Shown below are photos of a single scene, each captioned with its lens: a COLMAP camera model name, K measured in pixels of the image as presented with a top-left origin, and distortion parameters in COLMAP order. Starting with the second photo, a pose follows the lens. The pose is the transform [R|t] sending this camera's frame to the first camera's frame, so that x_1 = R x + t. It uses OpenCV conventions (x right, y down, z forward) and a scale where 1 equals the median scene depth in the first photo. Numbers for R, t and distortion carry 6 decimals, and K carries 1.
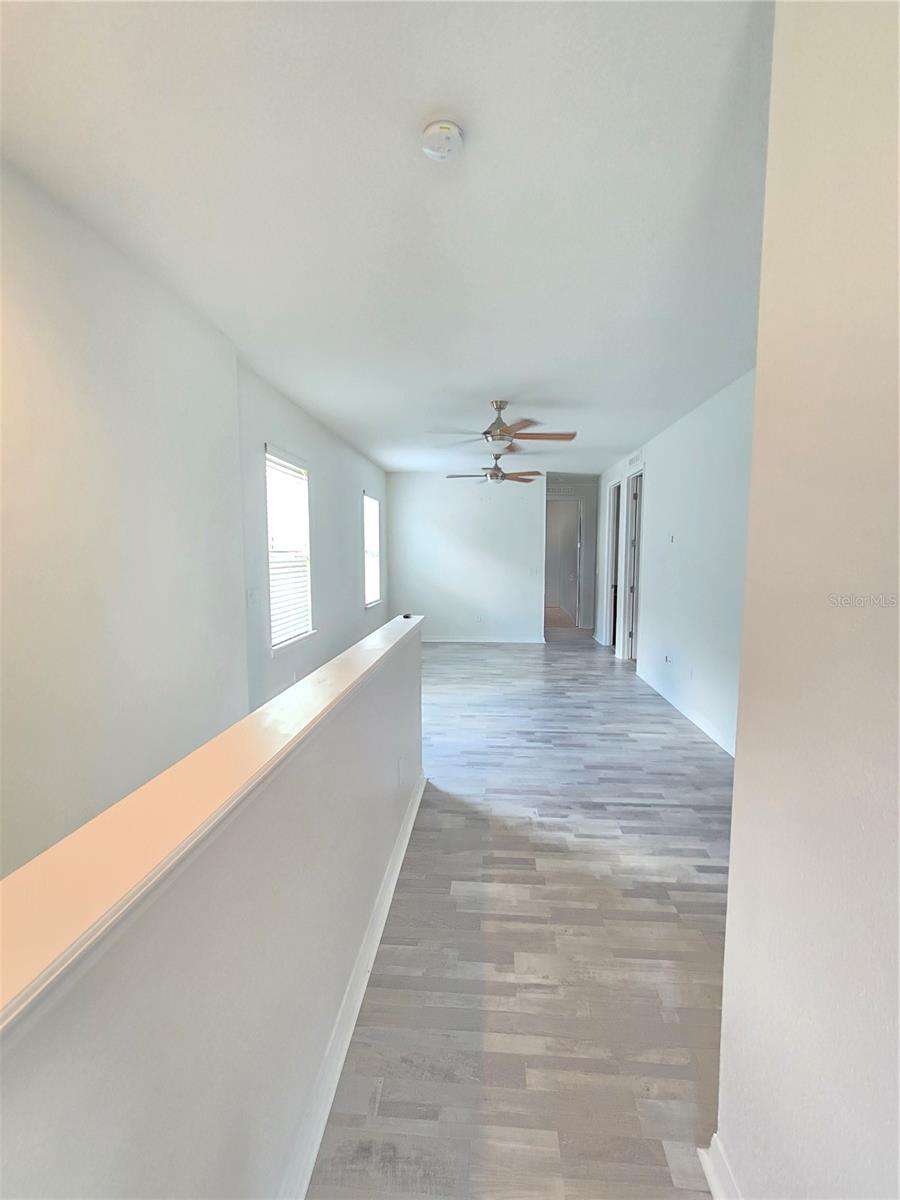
lens RADIAL K [[524.6, 0, 457.6], [0, 524.6, 622.2], [0, 0, 1]] dist [-0.001453, 0.000048]
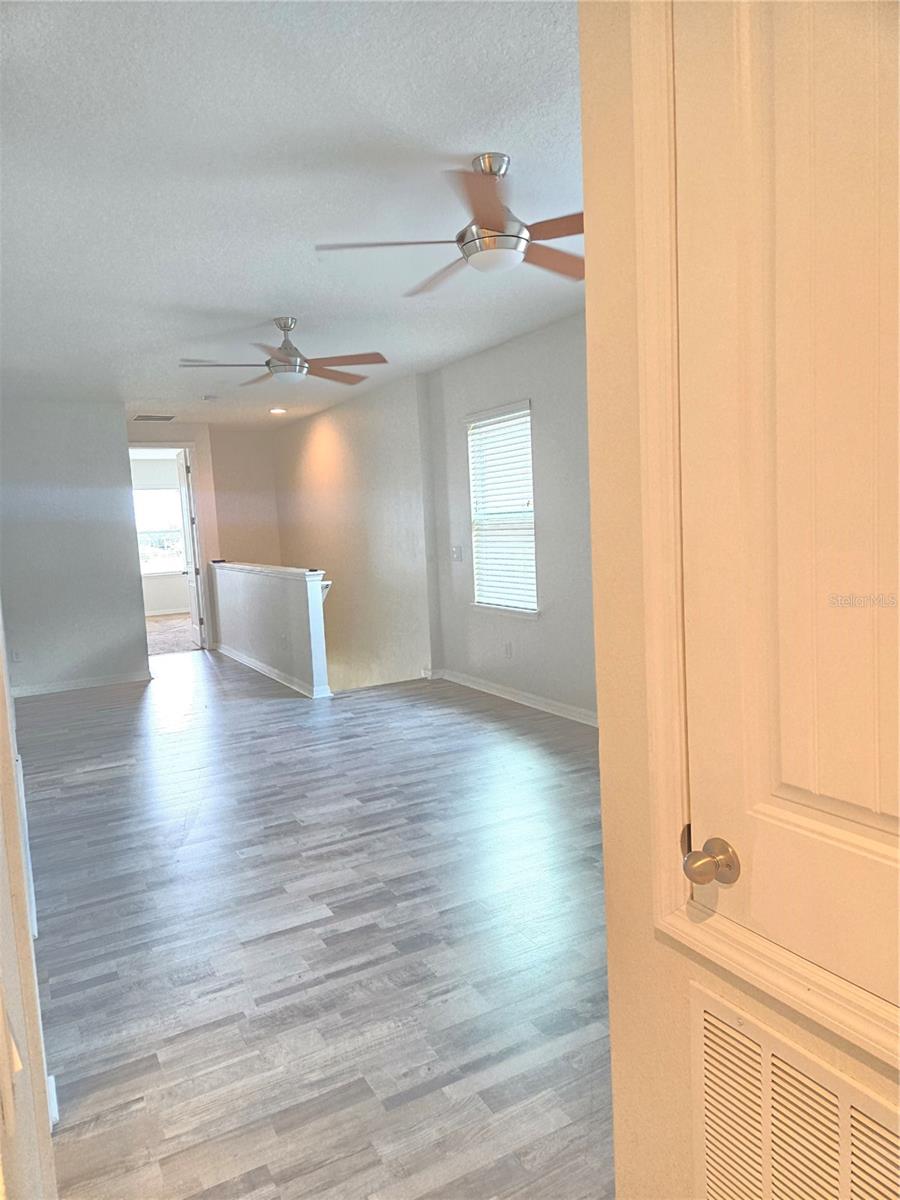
lens RADIAL K [[802.8, 0, 450.0], [0, 802.8, 600.0], [0, 0, 1]] dist [0.100008, -0.094310]
pose [[-0.837622, 0.104490, -0.536163, 0.515892], [-0.016559, 0.976226, 0.216122, -0.277482], [0.545999, 0.189907, -0.815979, 2.037108]]
